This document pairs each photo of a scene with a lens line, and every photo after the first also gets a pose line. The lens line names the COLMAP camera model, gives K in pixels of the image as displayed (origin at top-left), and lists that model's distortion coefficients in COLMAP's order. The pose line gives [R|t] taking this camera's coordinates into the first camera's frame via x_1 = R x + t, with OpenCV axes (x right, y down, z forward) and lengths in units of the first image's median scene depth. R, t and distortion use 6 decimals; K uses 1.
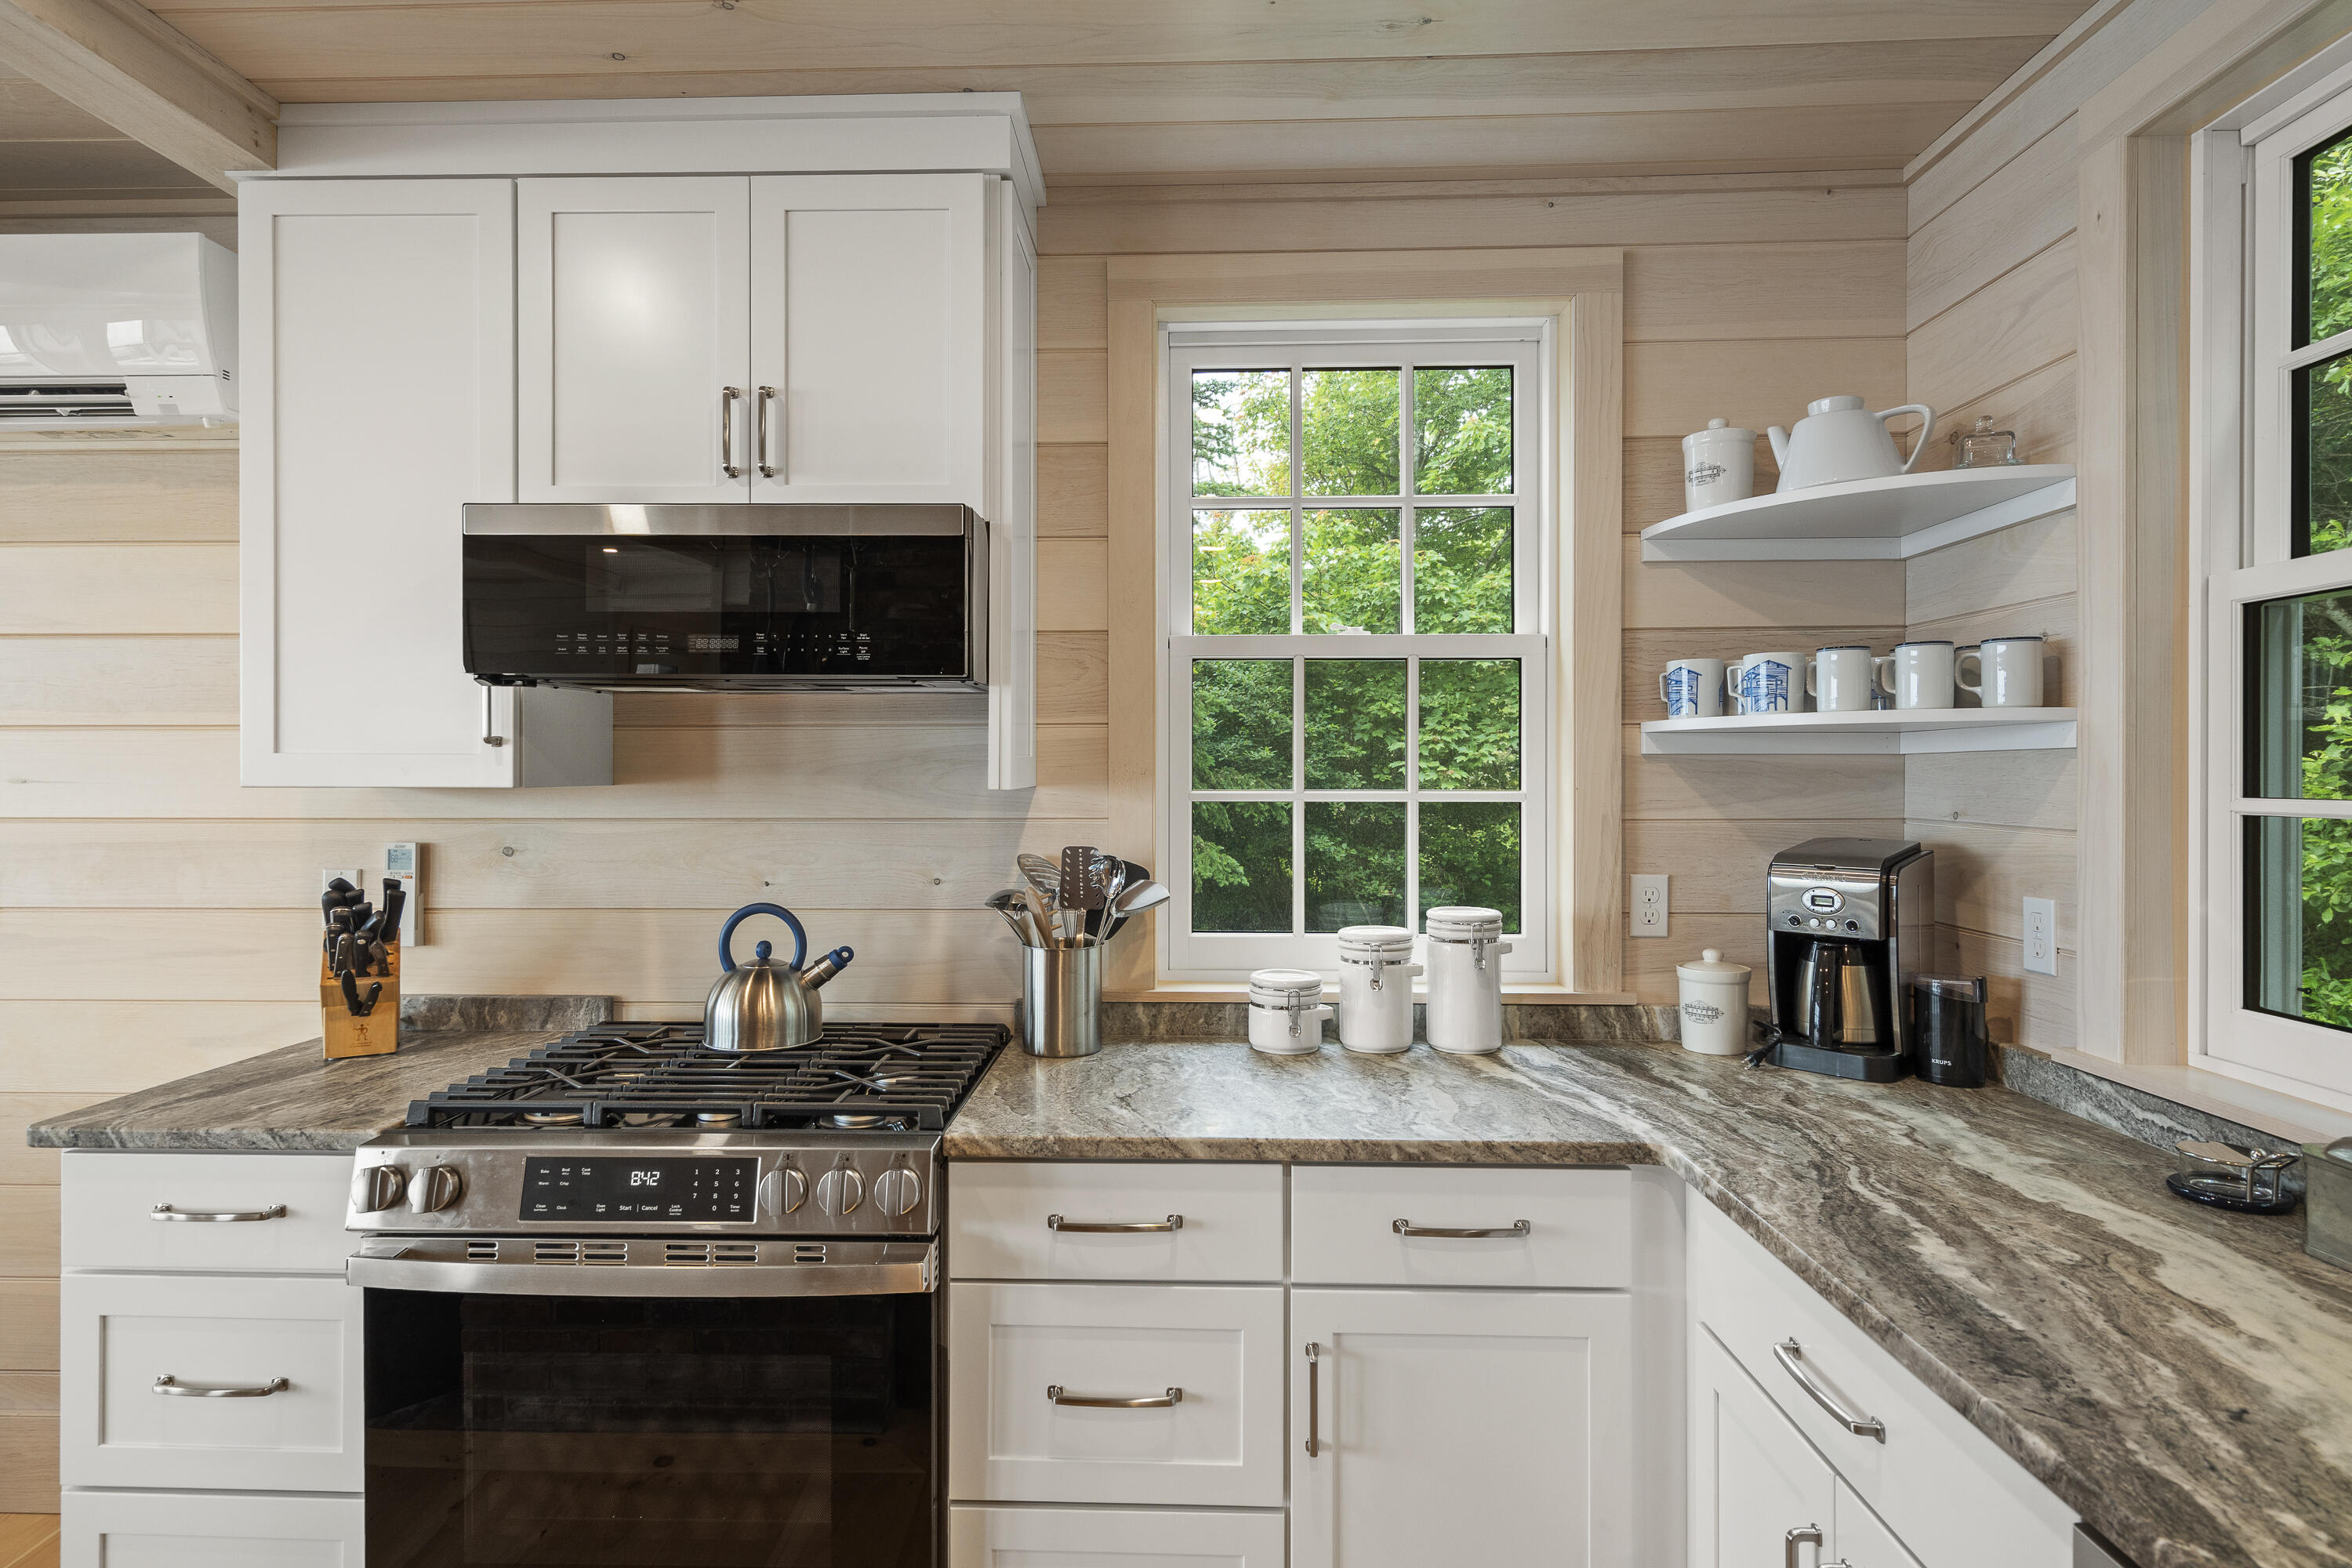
lens RADIAL K [[1225.3, 0, 1164.9], [0, 1225.3, 783.9], [0, 0, 1]] dist [0.005393, 0.001267]
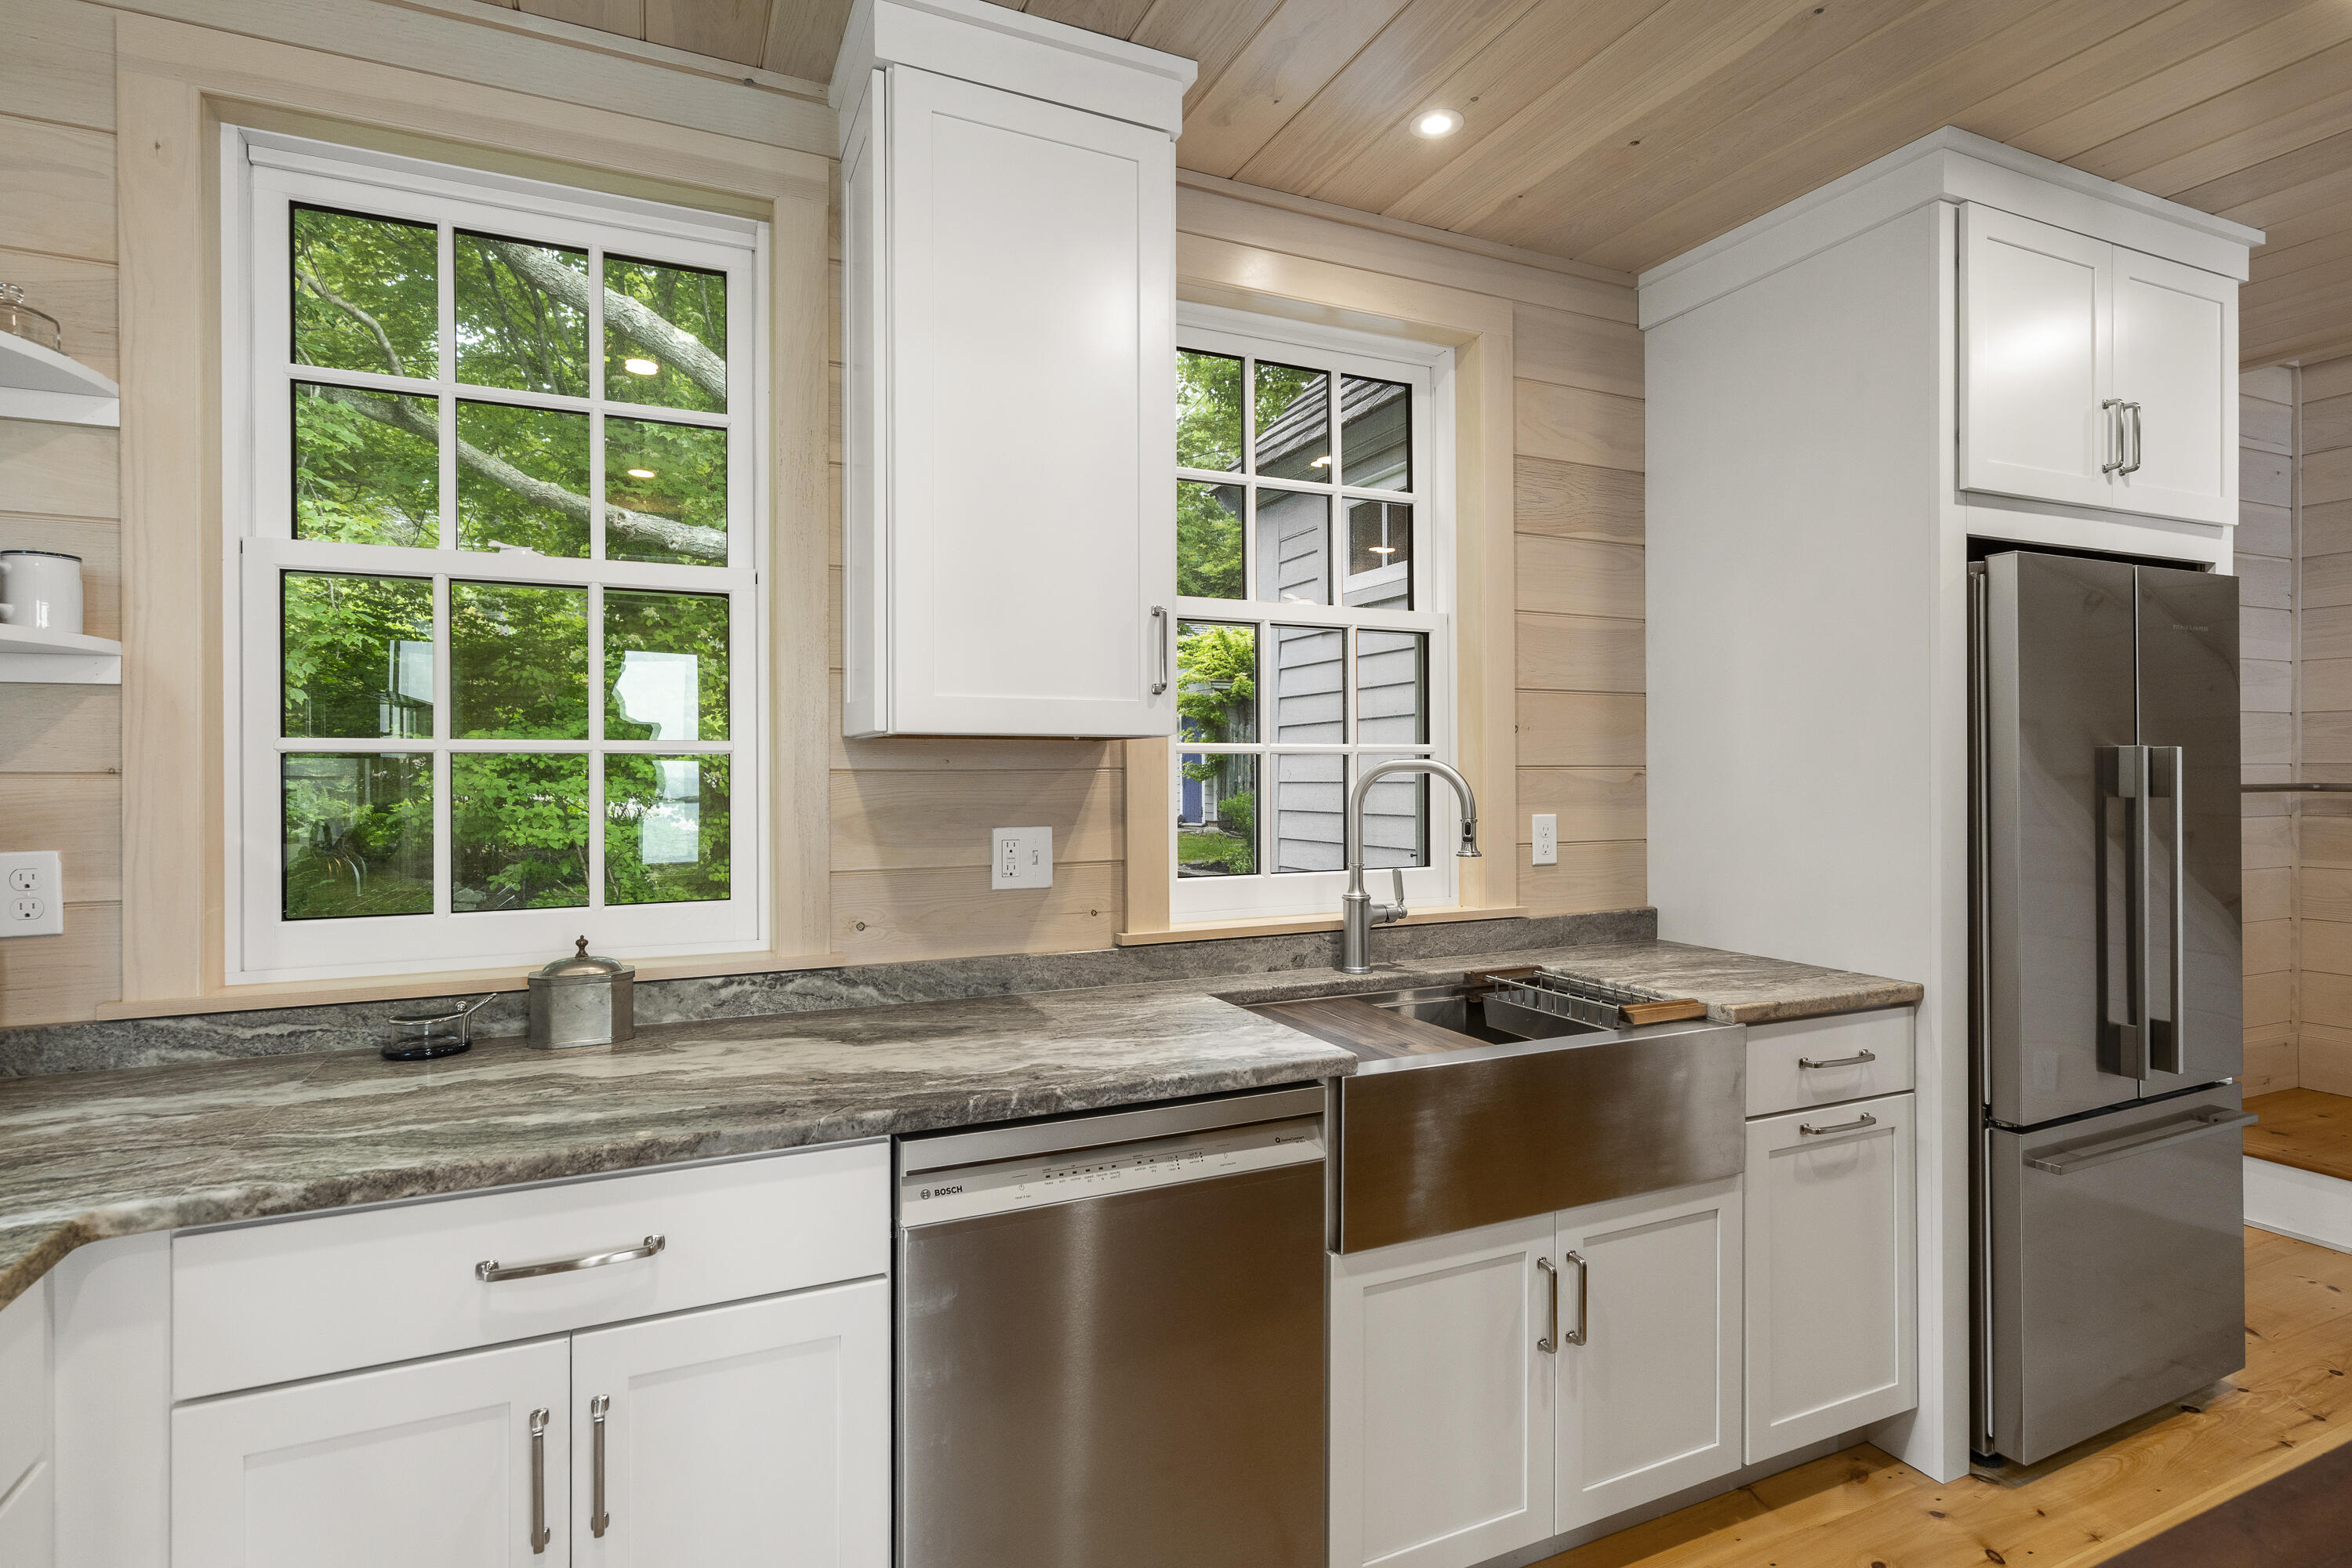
lens RADIAL K [[1163.1, 0, 1176.0], [0, 1163.1, 784.0], [0, 0, 1]] dist [0.020704, 0.000491]
pose [[-0.446010, -0.016446, 0.894877, -0.427612], [0.002851, 0.999800, 0.019795, 0.030681], [-0.895024, 0.011380, -0.445873, 0.655632]]
